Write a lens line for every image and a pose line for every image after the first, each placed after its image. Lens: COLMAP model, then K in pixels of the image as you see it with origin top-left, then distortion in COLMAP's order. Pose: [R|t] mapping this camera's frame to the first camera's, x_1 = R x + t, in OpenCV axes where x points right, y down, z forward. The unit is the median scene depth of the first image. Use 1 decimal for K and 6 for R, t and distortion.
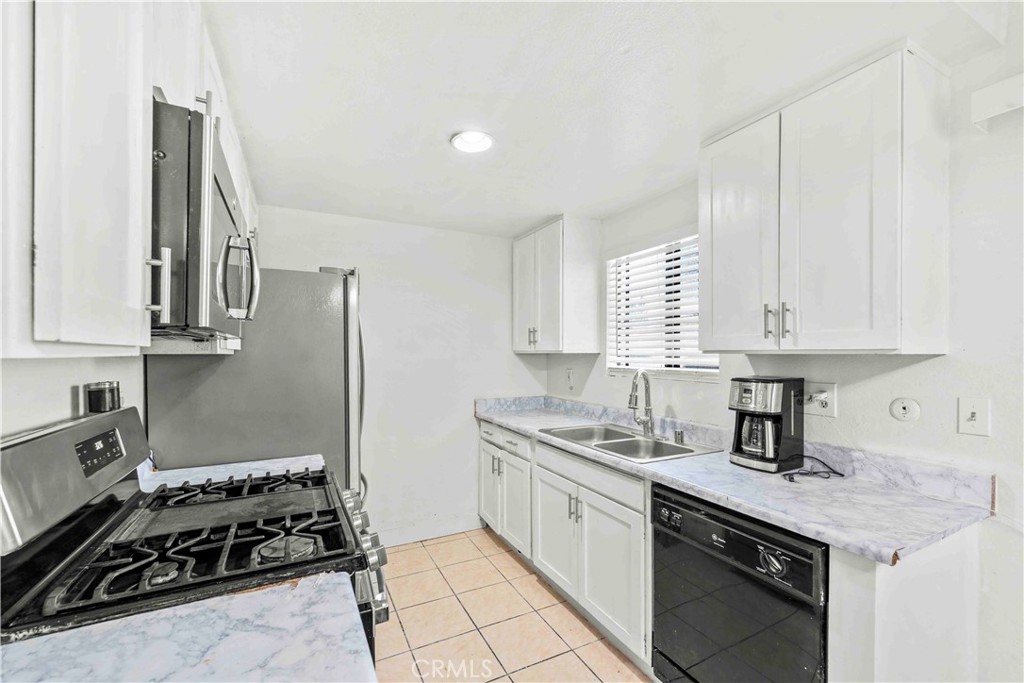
lens RADIAL K [[416.0, 0, 507.1], [0, 416.0, 346.1], [0, 0, 1]] dist [0.001295, -0.001704]
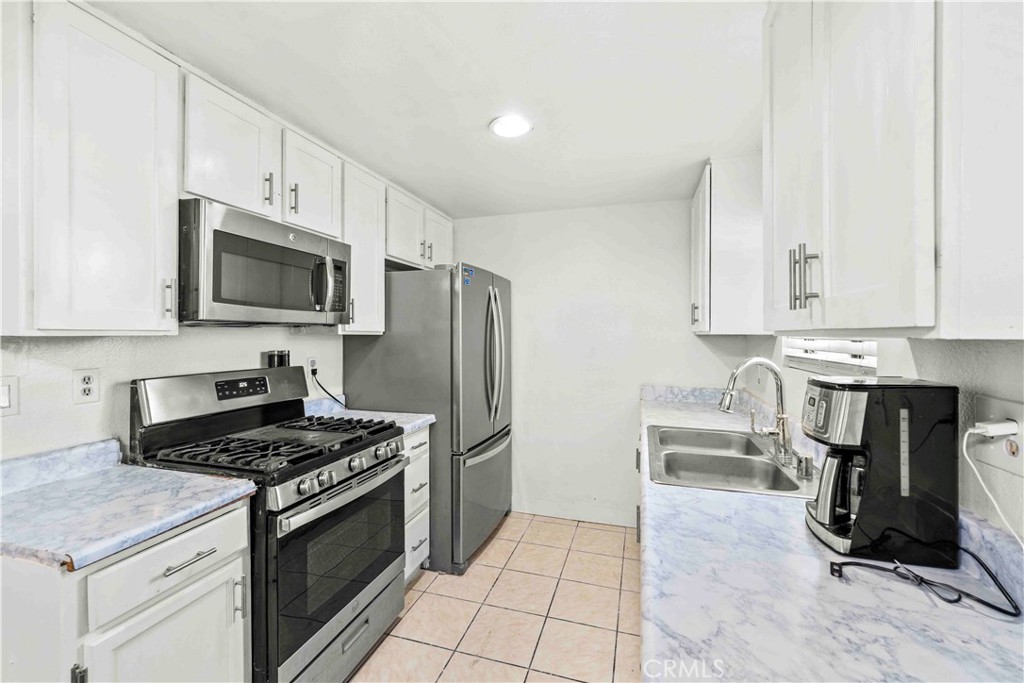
lens RADIAL K [[416.0, 0, 515.5], [0, 416.0, 332.1], [0, 0, 1]] dist [0.001295, -0.001704]
pose [[0.727483, -0.000790, -0.686125, 0.702578], [0.009336, 0.999918, 0.008748, 0.003685], [0.686062, -0.012770, 0.727431, 0.311164]]
